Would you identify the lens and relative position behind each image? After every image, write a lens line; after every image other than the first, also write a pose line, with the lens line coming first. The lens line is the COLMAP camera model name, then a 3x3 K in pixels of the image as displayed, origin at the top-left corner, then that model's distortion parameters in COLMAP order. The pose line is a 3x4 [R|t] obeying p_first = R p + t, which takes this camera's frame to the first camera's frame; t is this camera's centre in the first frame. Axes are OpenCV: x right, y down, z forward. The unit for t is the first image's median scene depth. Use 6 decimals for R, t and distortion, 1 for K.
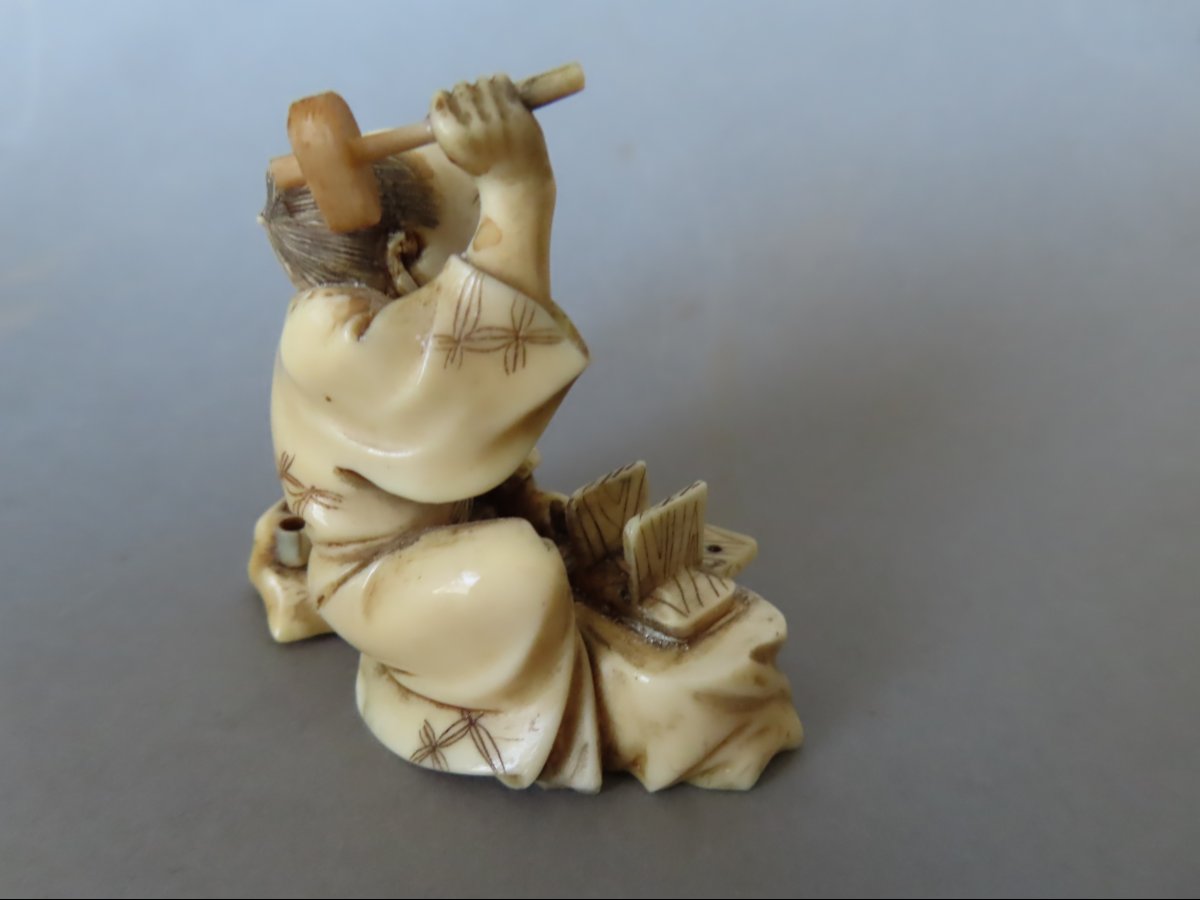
lens RADIAL K [[857.9, 0, 600.0], [0, 857.9, 450.0], [0, 0, 1]] dist [-0.002894, 0.000915]
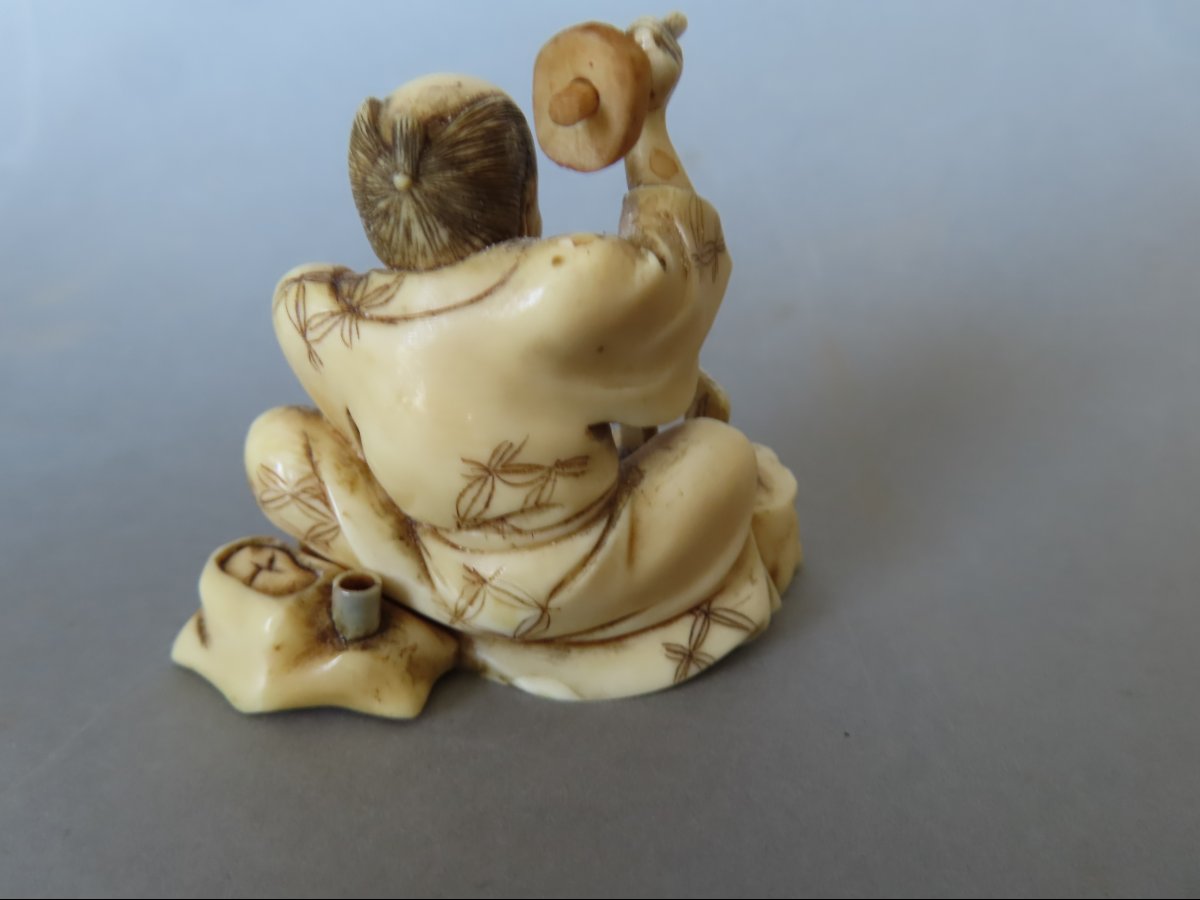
lens RADIAL K [[857.9, 0, 600.0], [0, 857.9, 450.0], [0, 0, 1]] dist [-0.002894, 0.000915]
pose [[0.490974, -0.298684, 0.818372, -1.061143], [0.317117, 0.936217, 0.151443, -0.092910], [-0.811407, 0.185165, 0.554376, 0.452079]]
